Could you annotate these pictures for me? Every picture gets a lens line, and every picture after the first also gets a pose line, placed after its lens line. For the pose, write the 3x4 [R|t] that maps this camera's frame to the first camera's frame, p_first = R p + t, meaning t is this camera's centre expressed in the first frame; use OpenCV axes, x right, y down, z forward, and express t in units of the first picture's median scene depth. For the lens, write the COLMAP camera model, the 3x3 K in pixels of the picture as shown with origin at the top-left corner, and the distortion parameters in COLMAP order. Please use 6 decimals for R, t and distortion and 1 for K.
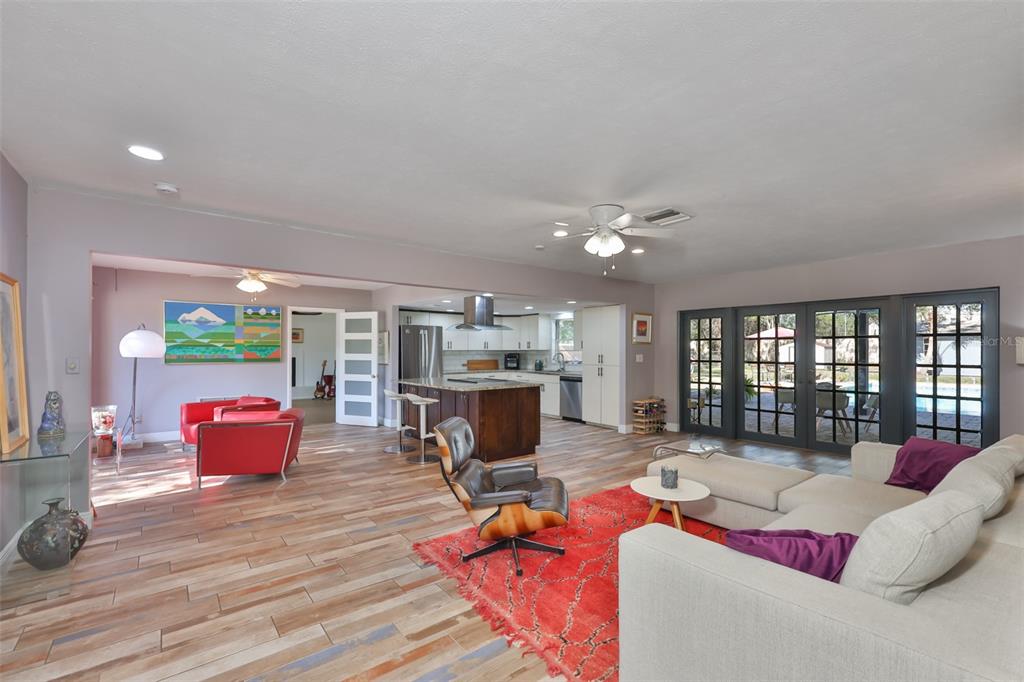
lens RADIAL K [[442.2, 0, 505.7], [0, 442.2, 348.0], [0, 0, 1]] dist [-0.008190, 0.001118]
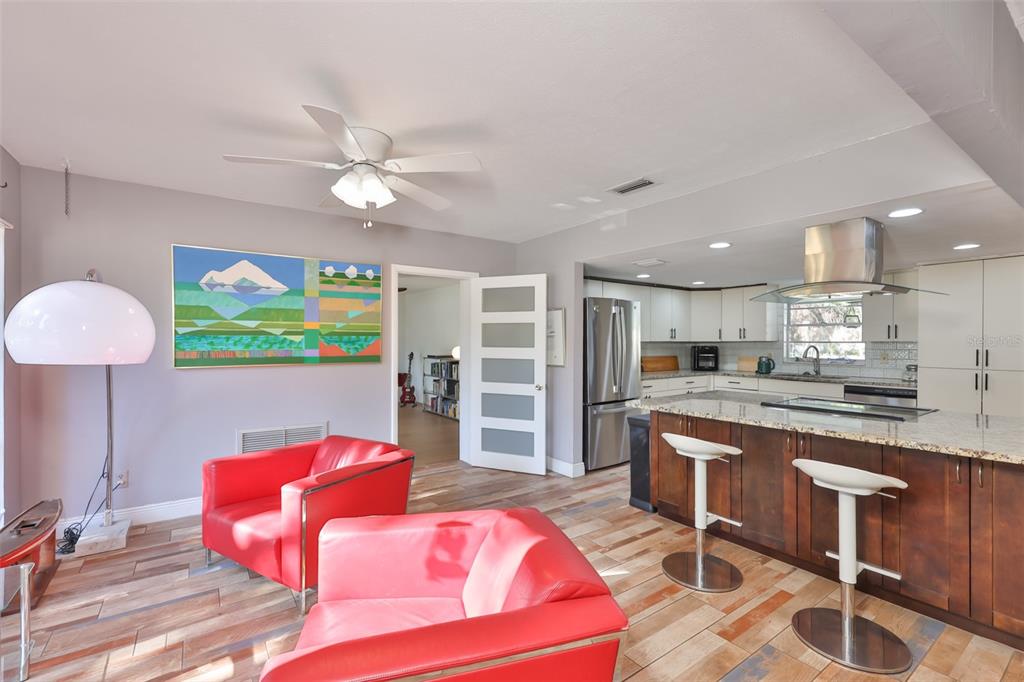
lens RADIAL K [[442.2, 0, 516.8], [0, 442.2, 343.1], [0, 0, 1]] dist [-0.008190, 0.001118]
pose [[0.999088, -0.003058, -0.042586, -0.319129], [0.003246, 0.999985, 0.004366, 0.004990], [0.042573, -0.004500, 0.999083, 0.454019]]
